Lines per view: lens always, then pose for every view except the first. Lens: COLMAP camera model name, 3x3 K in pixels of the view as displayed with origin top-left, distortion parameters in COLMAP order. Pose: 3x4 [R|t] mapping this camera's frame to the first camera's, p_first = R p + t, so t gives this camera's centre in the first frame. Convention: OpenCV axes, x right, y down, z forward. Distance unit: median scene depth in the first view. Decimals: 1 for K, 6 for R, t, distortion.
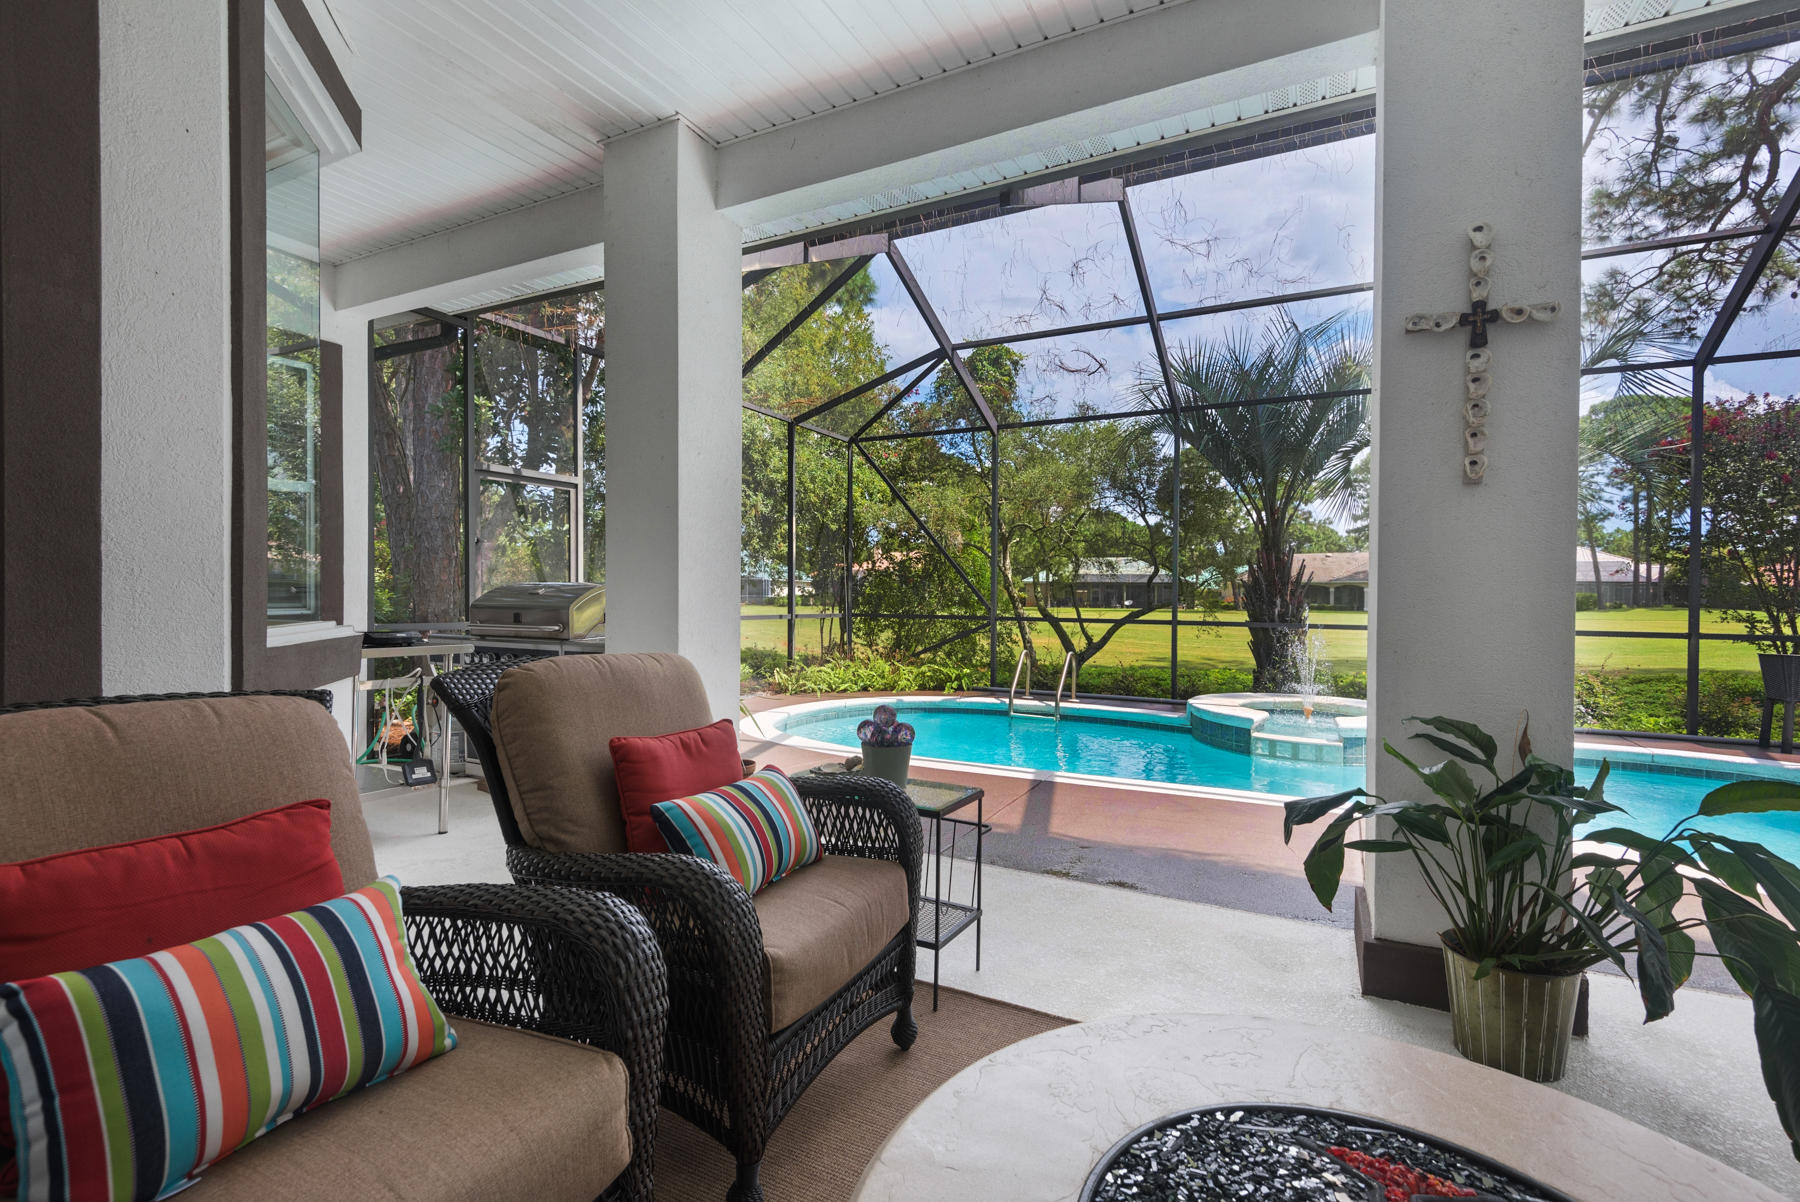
lens RADIAL K [[824.3, 0, 871.5], [0, 824.3, 614.0], [0, 0, 1]] dist [0.004260, -0.000206]
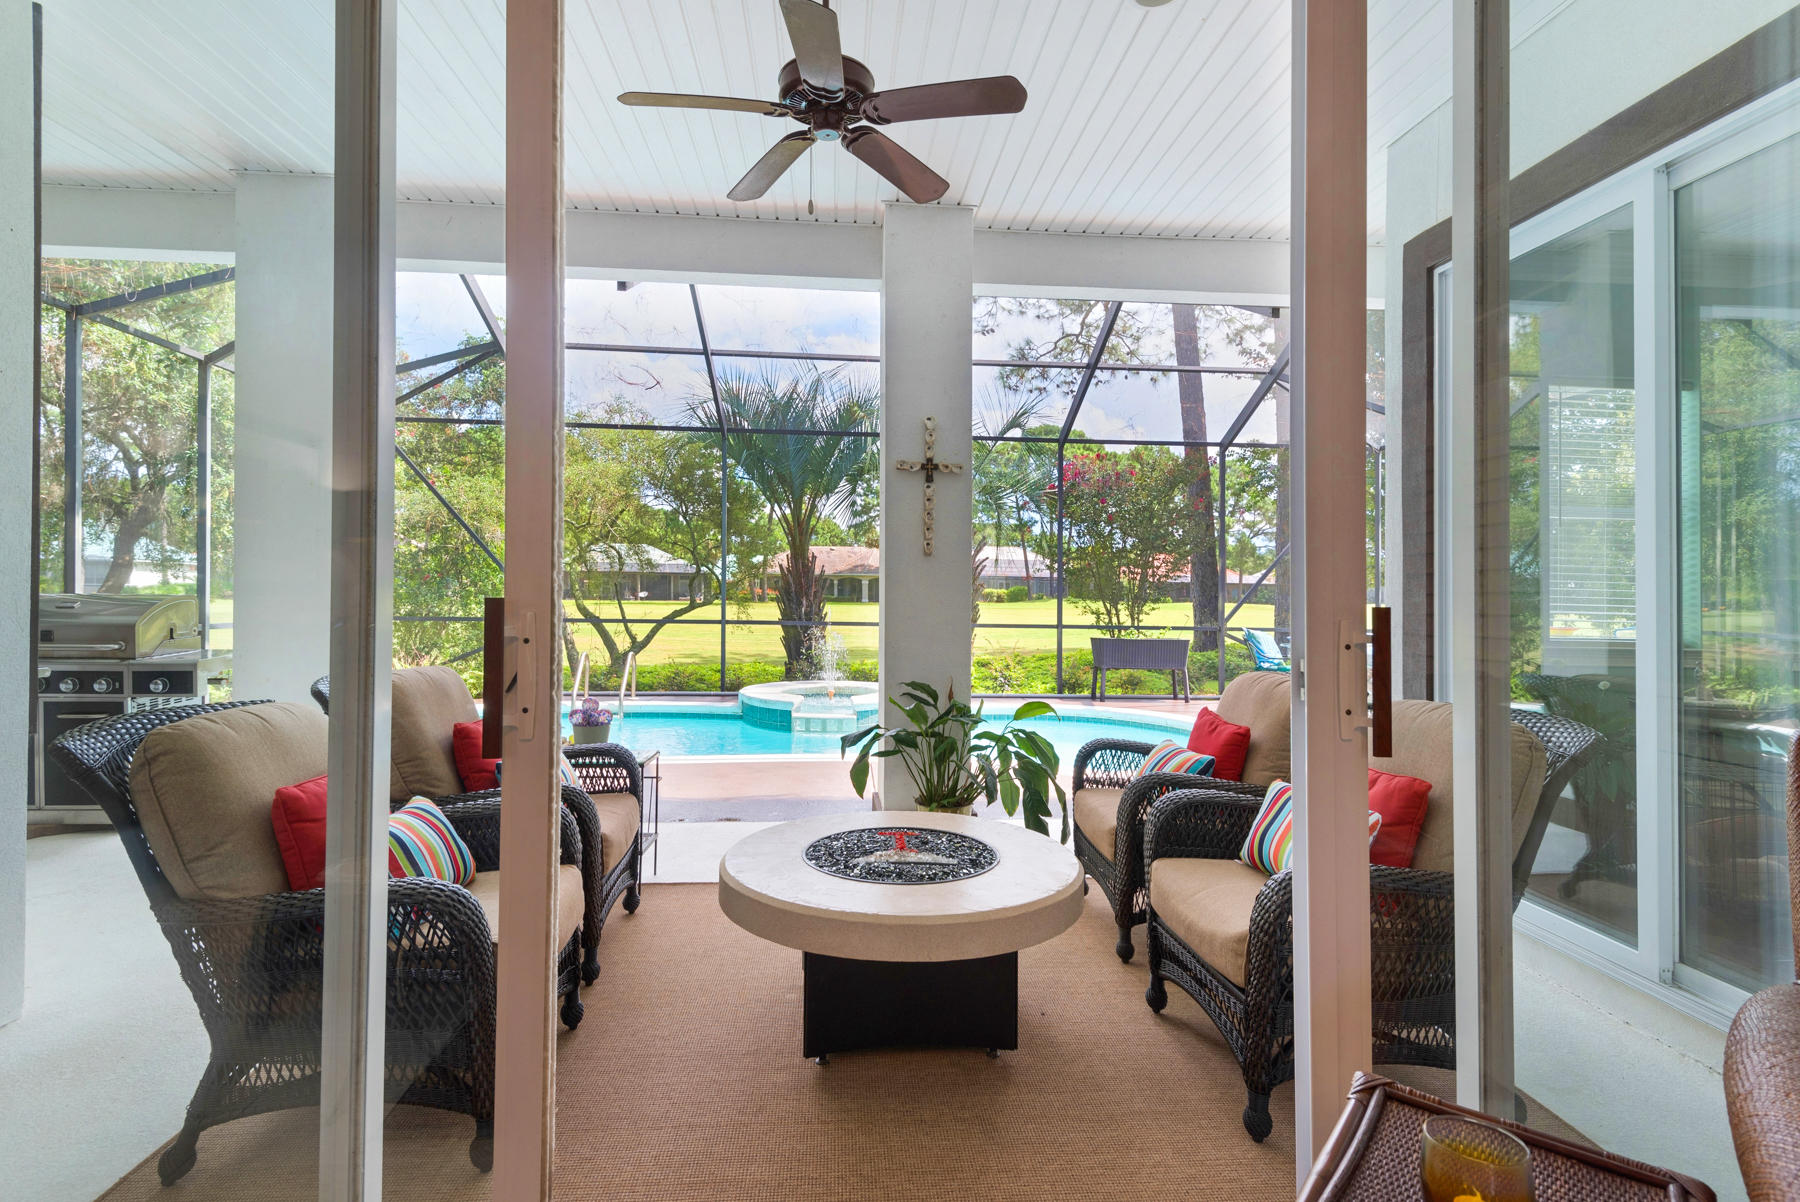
lens RADIAL K [[932.6, 0, 903.0], [0, 932.6, 579.9], [0, 0, 1]] dist [0.001883, -0.000068]
pose [[0.835158, 0.007395, 0.549960, -0.141109], [0.007743, 0.999652, -0.025199, -0.015226], [-0.549955, 0.025303, 0.834811, -0.215133]]
